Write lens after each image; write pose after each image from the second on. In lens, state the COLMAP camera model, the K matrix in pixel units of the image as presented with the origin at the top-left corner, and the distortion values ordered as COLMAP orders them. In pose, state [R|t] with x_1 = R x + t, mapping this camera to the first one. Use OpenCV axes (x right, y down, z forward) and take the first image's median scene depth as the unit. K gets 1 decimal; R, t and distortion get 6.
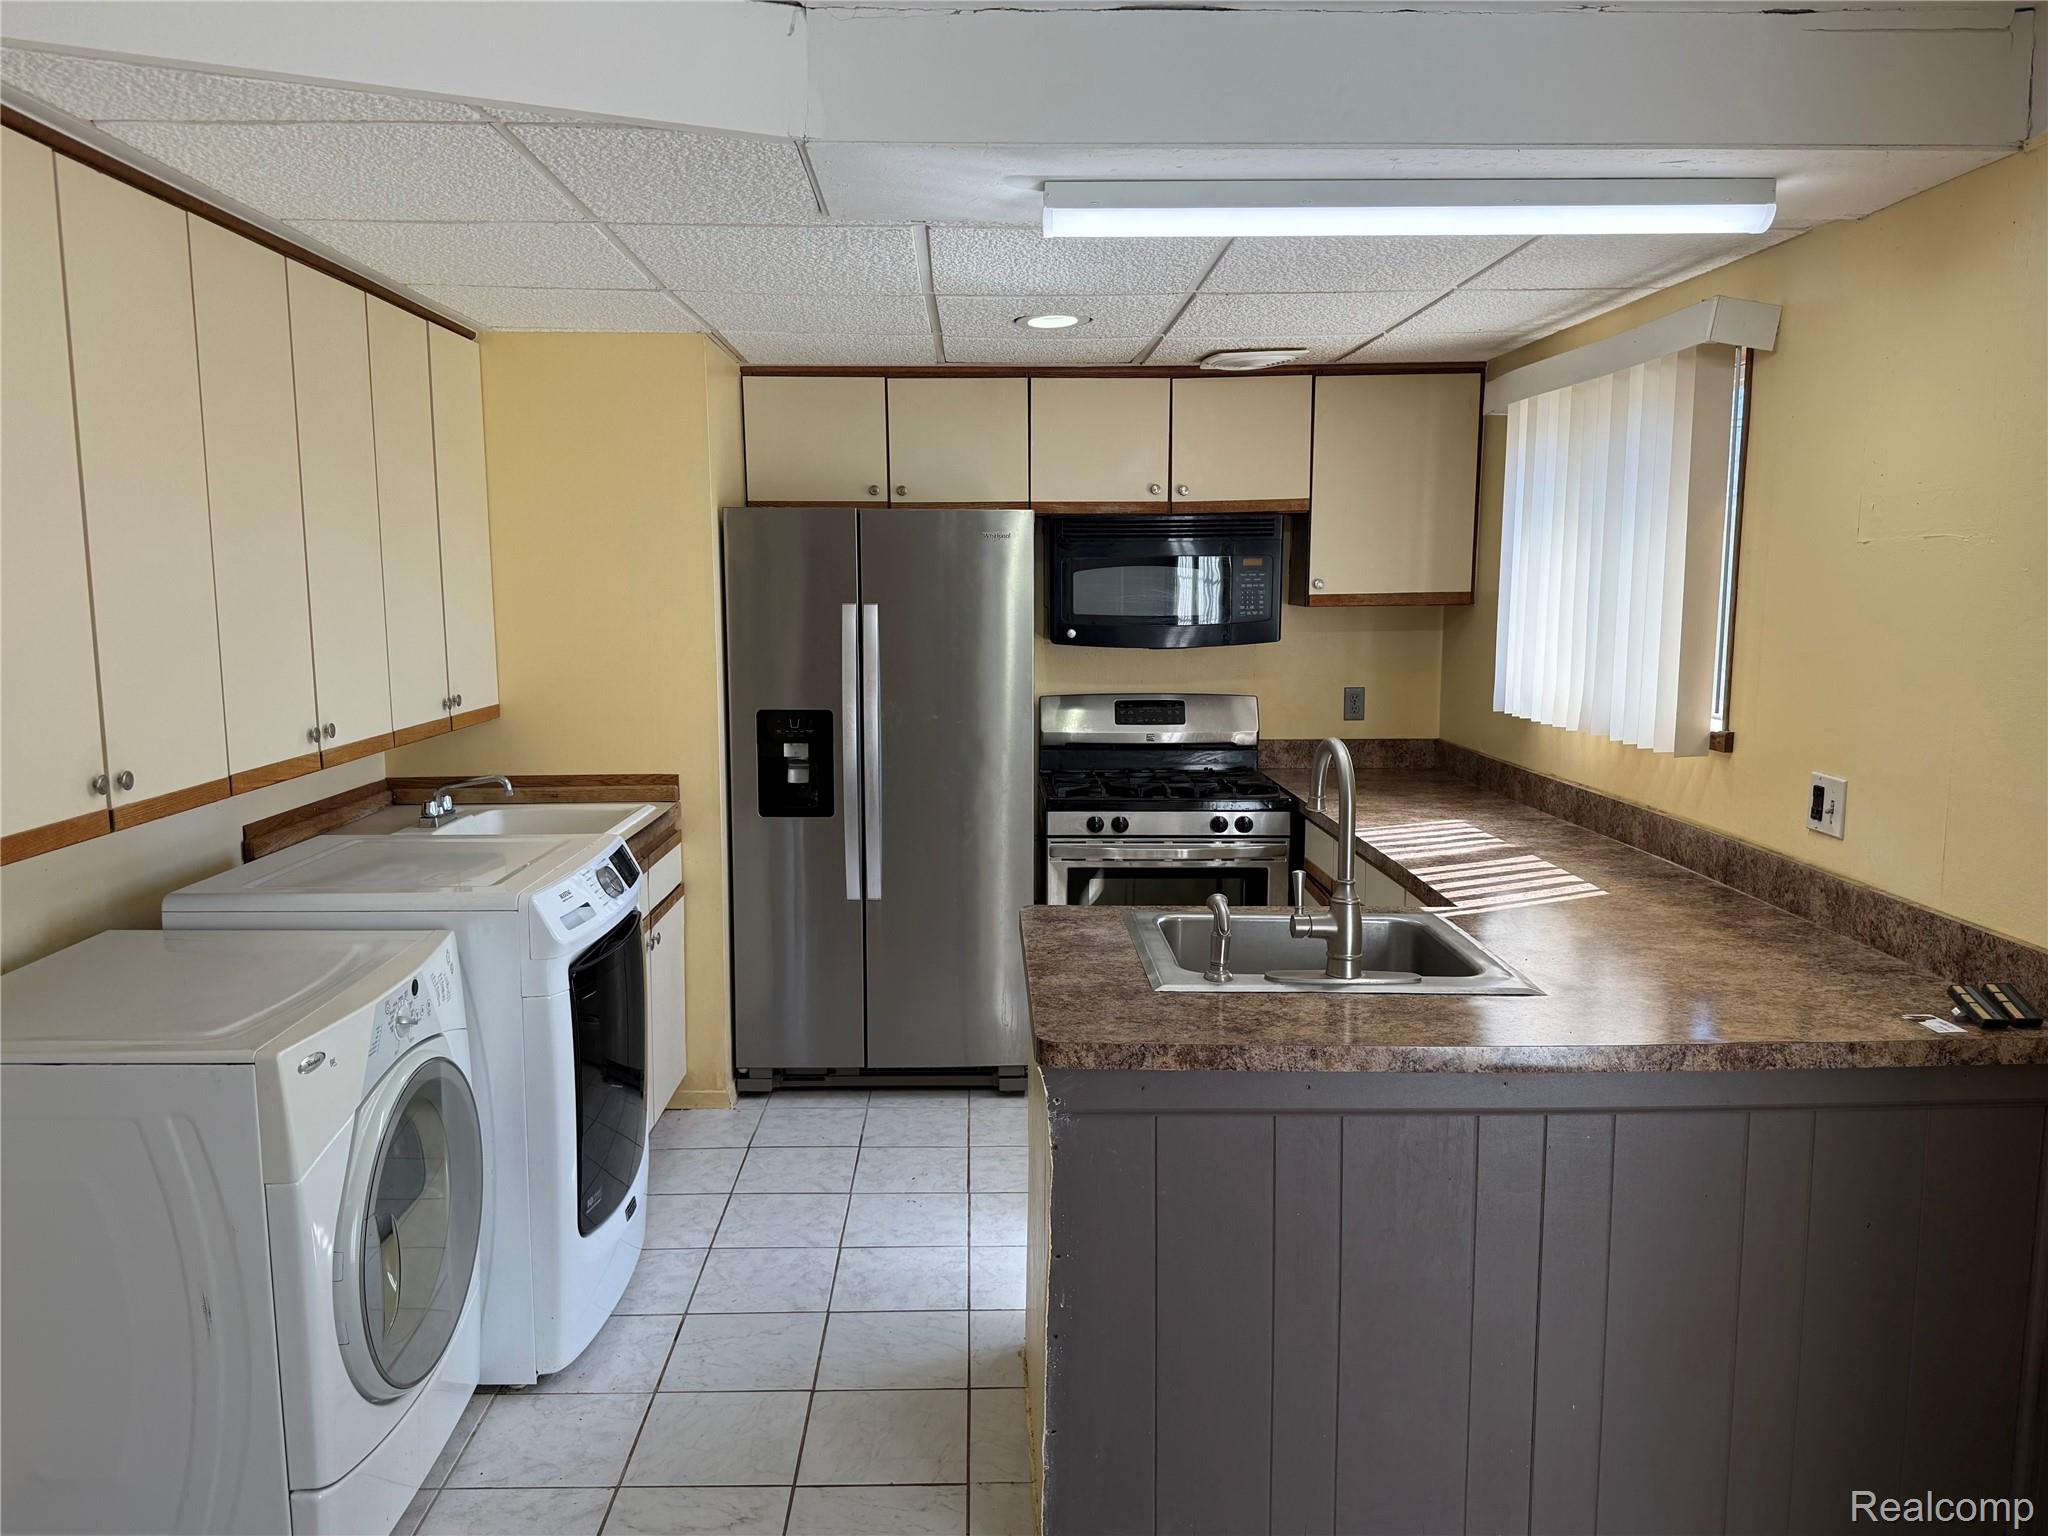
lens RADIAL K [[1464.8, 0, 1010.8], [0, 1464.8, 774.2], [0, 0, 1]] dist [0.090789, -0.131559]
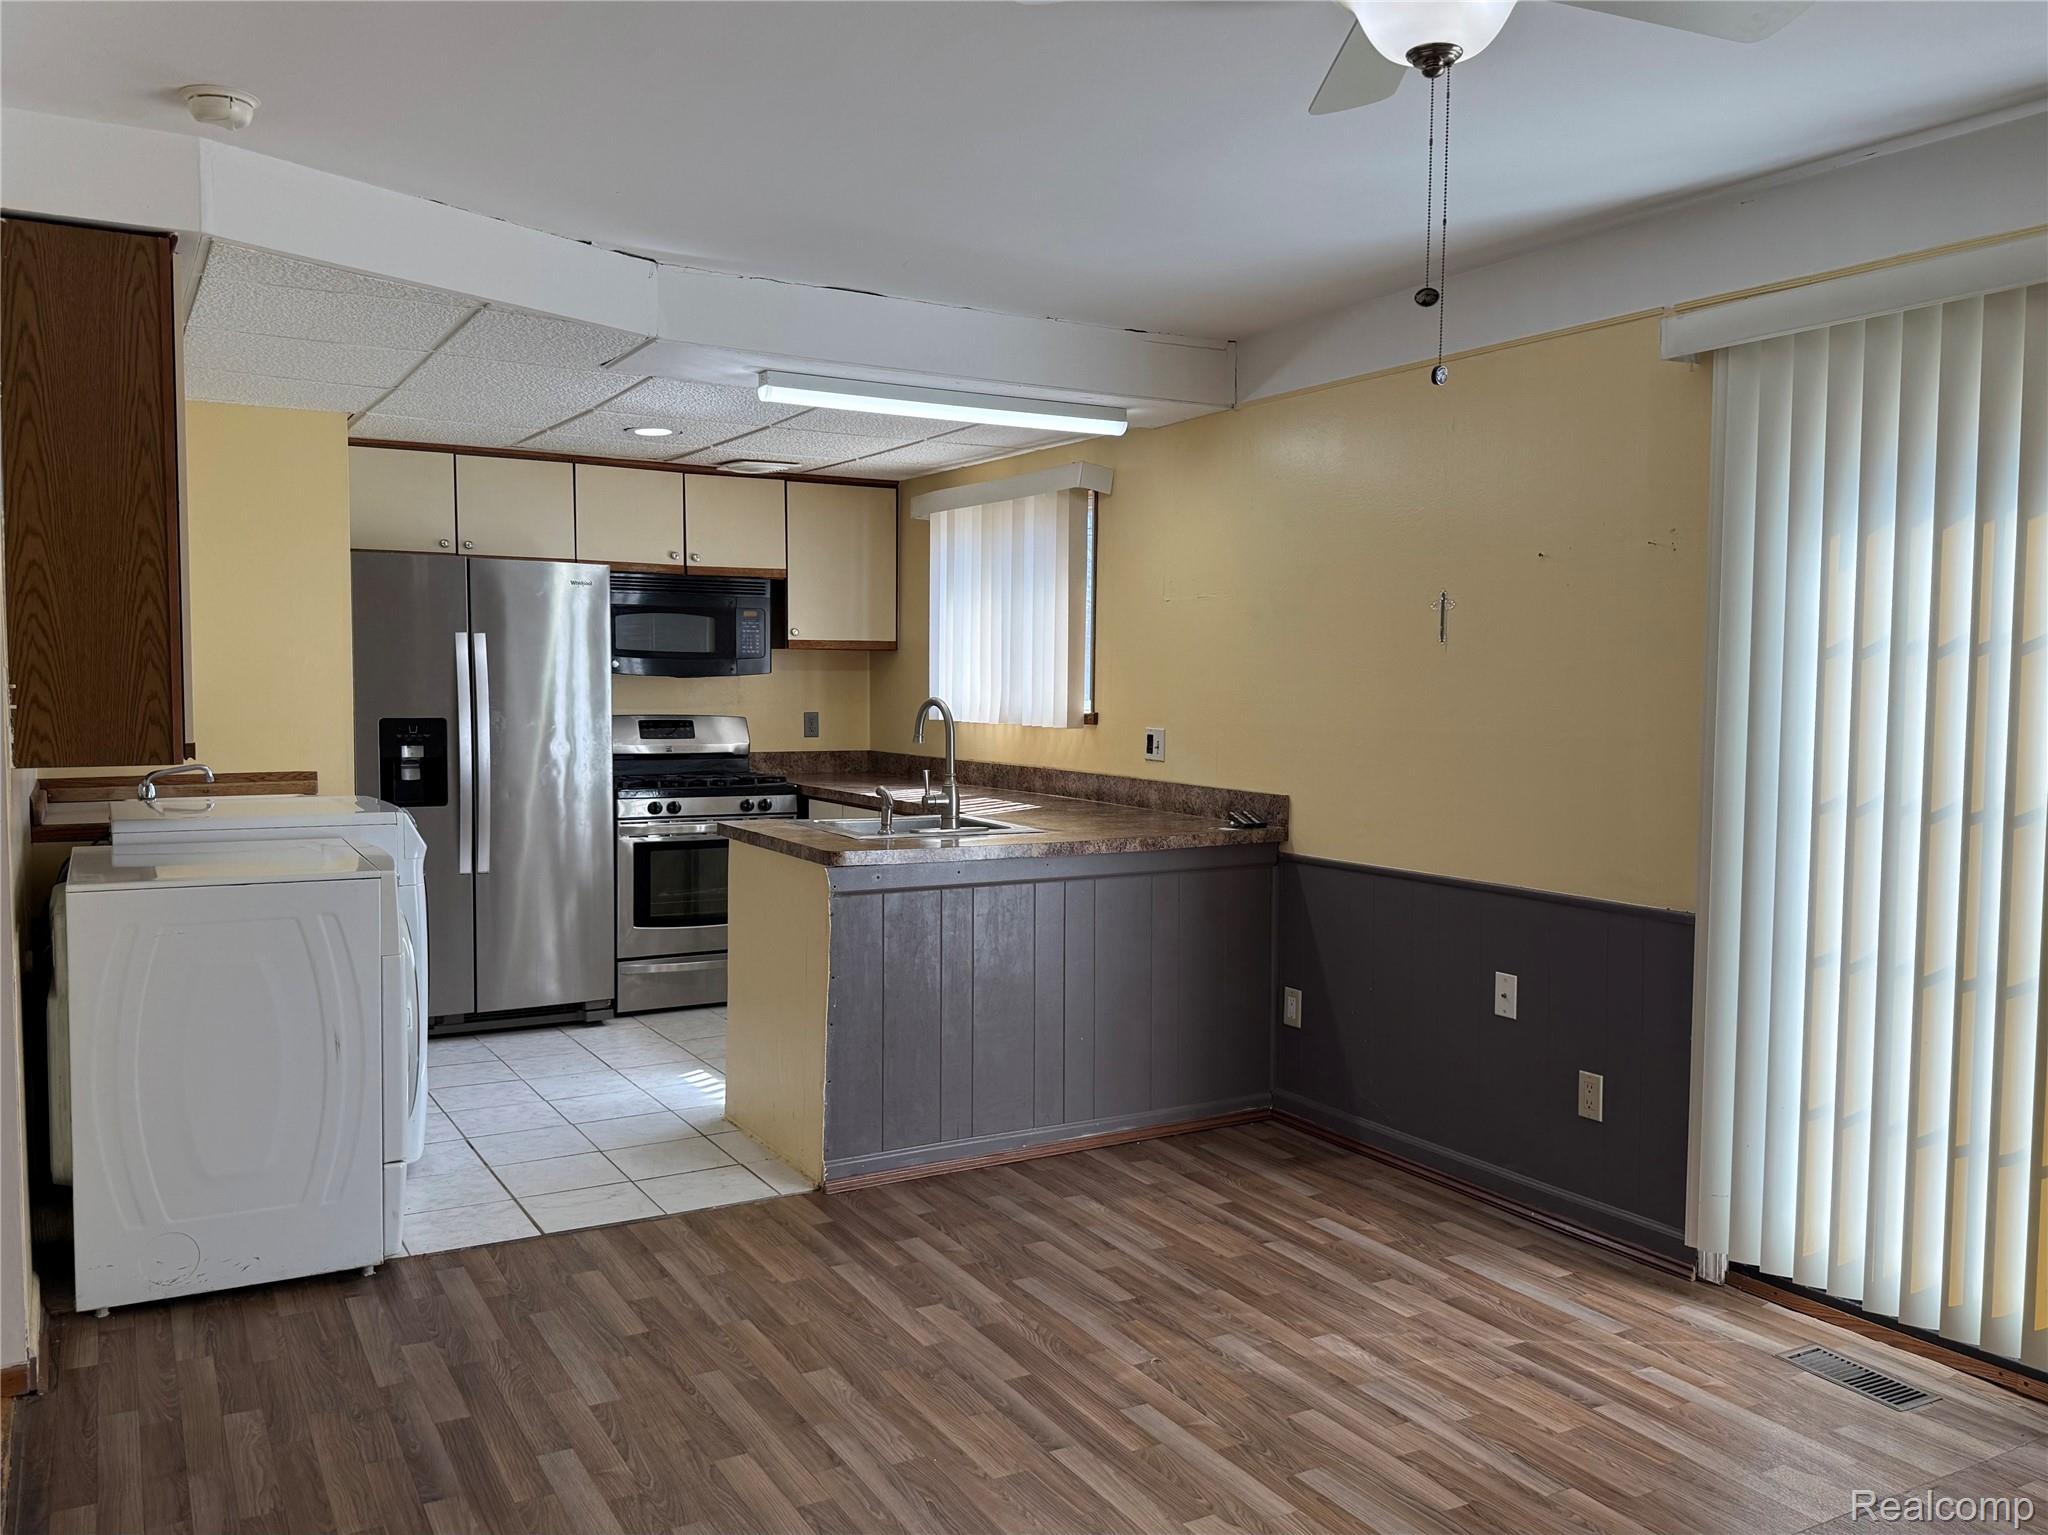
lens RADIAL K [[1581.4, 0, 1024.0], [0, 1581.4, 767.5], [0, 0, 1]] dist [0.142797, -0.172509]
pose [[0.874769, -0.018456, 0.484188, -0.349254], [0.053503, 0.996843, -0.058666, 0.101630], [-0.481577, 0.077224, 0.872995, -0.404149]]
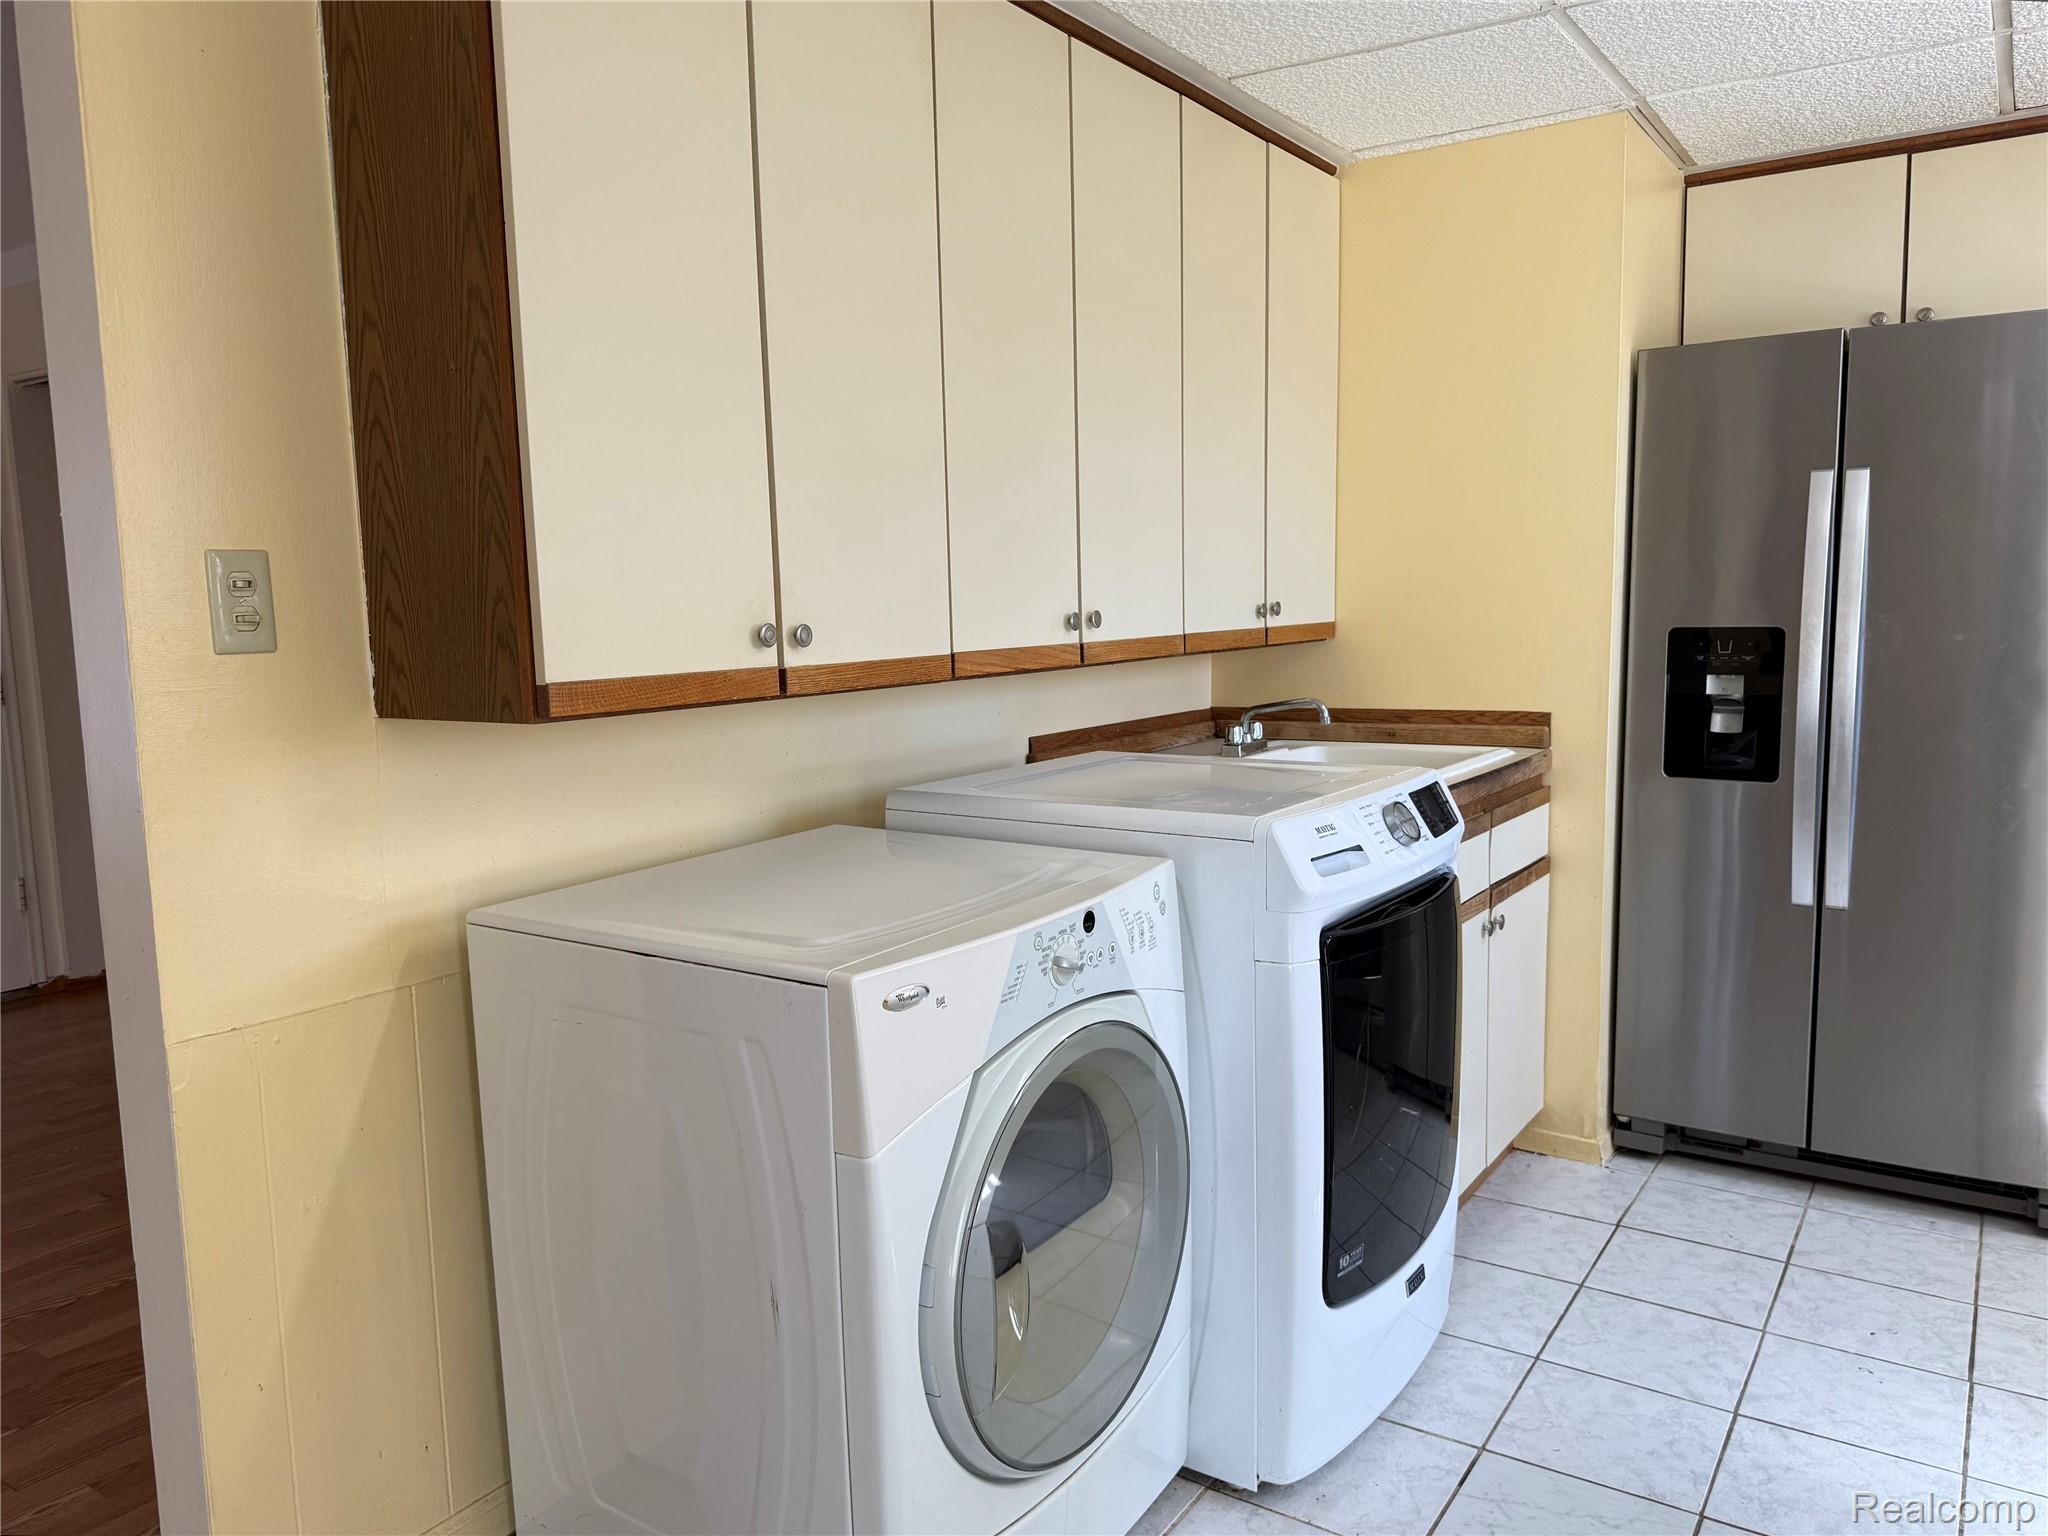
lens RADIAL K [[1481.5, 0, 1029.8], [0, 1481.5, 778.2], [0, 0, 1]] dist [0.066426, -0.081350]
pose [[0.818021, 0.054830, -0.572570, -0.004032], [-0.055086, 0.998339, 0.016901, 0.034805], [0.572545, 0.017715, 0.819682, 0.213784]]
